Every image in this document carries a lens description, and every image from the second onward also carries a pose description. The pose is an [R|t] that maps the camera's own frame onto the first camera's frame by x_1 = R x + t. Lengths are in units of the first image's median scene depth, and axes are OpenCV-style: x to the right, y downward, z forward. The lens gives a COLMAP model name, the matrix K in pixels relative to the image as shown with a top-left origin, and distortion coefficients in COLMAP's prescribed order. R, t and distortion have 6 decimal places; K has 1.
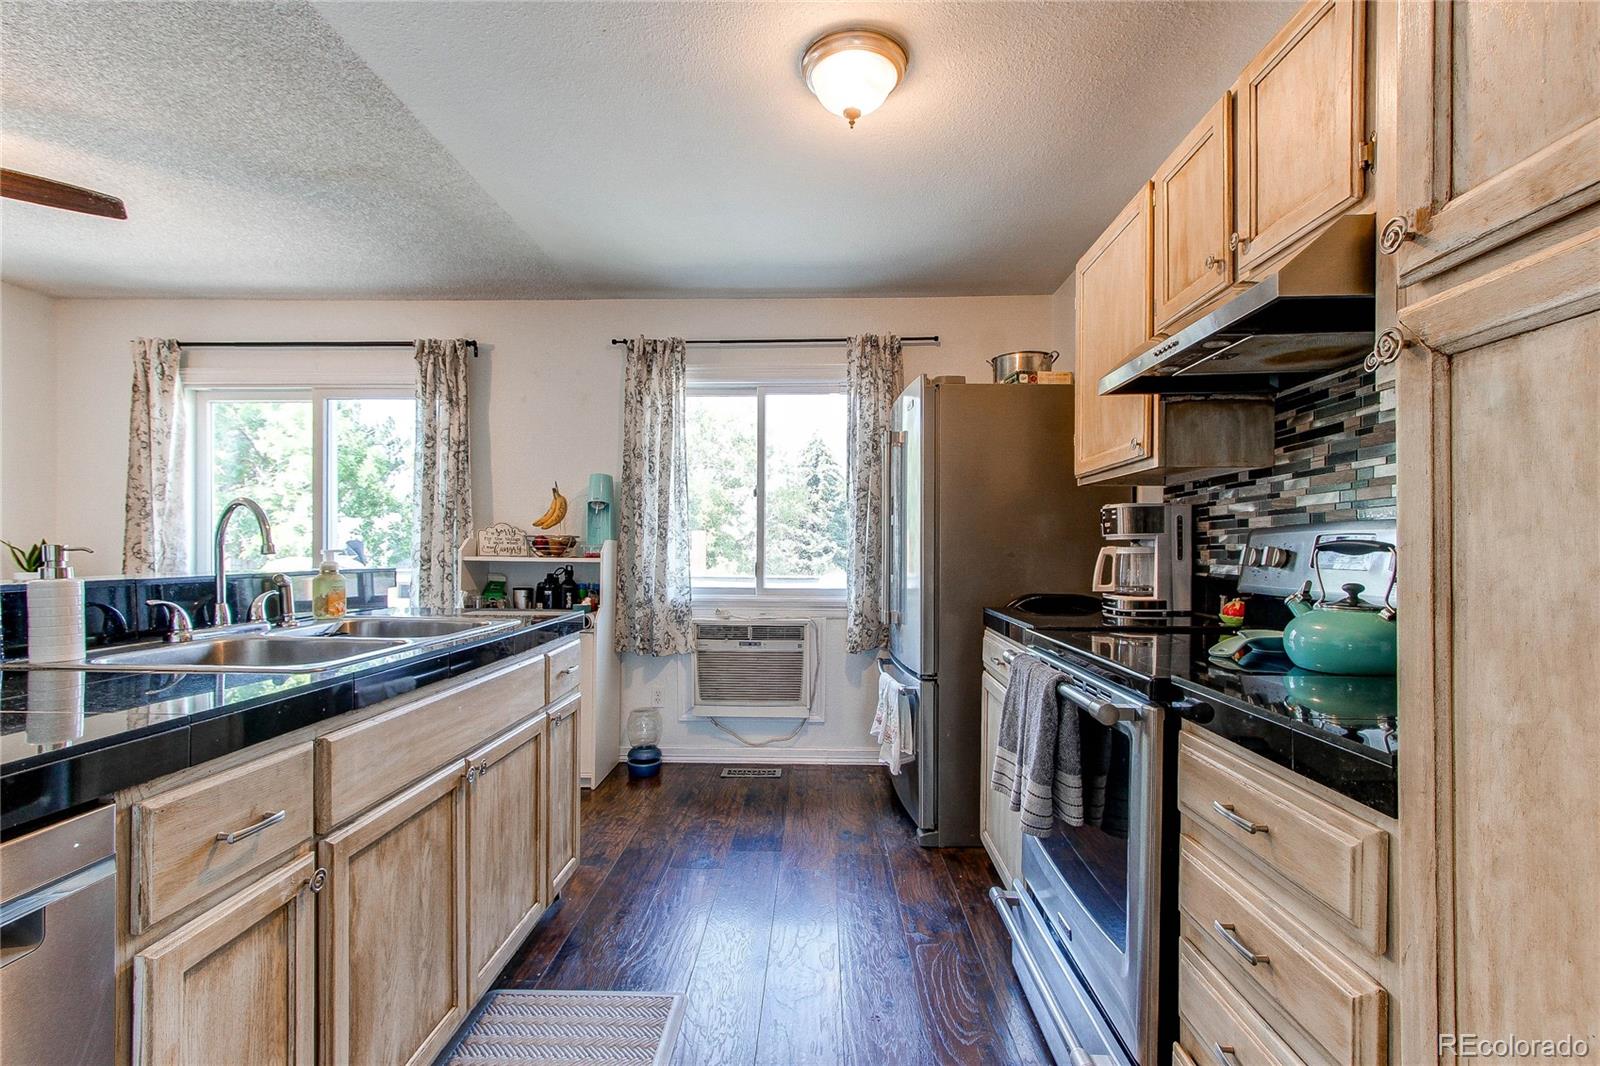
lens RADIAL K [[733.4, 0, 801.0], [0, 733.4, 550.3], [0, 0, 1]] dist [-0.005187, 0.004410]
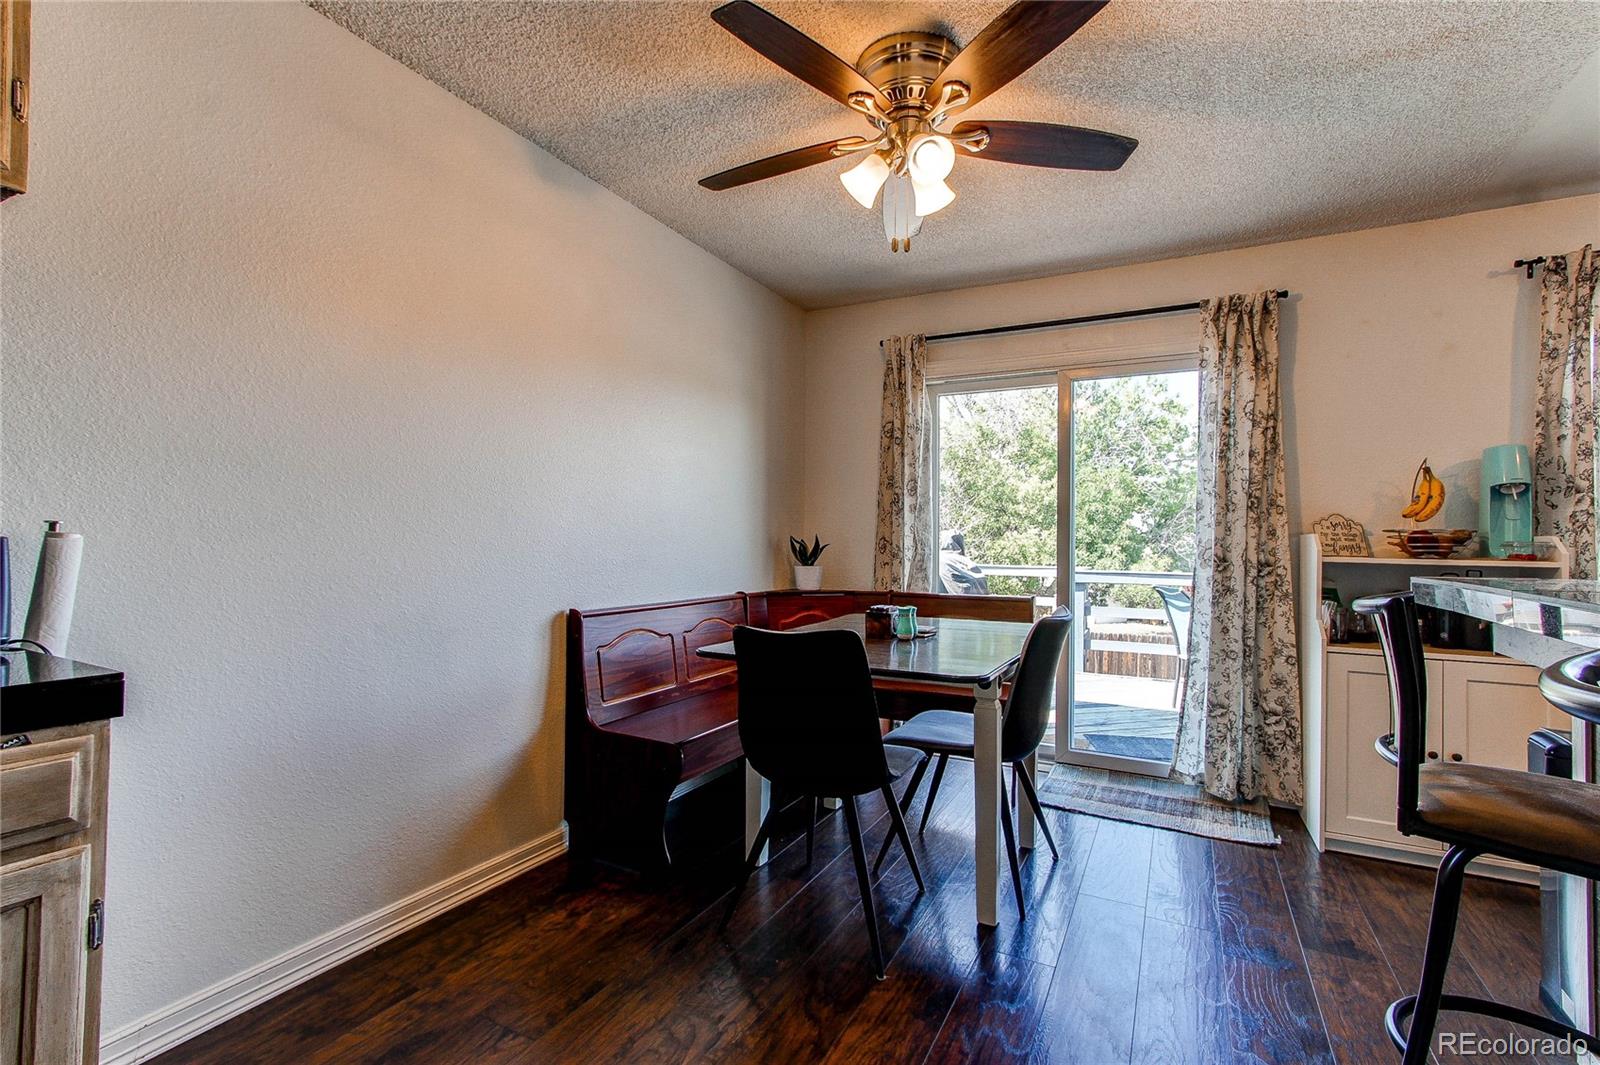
lens RADIAL K [[733.4, 0, 799.8], [0, 733.4, 526.3], [0, 0, 1]] dist [-0.005187, 0.004410]
pose [[0.898541, -0.005990, -0.438849, -0.576627], [-0.004721, 0.999717, -0.023312, -0.002645], [0.438865, 0.023019, 0.898258, 0.037345]]
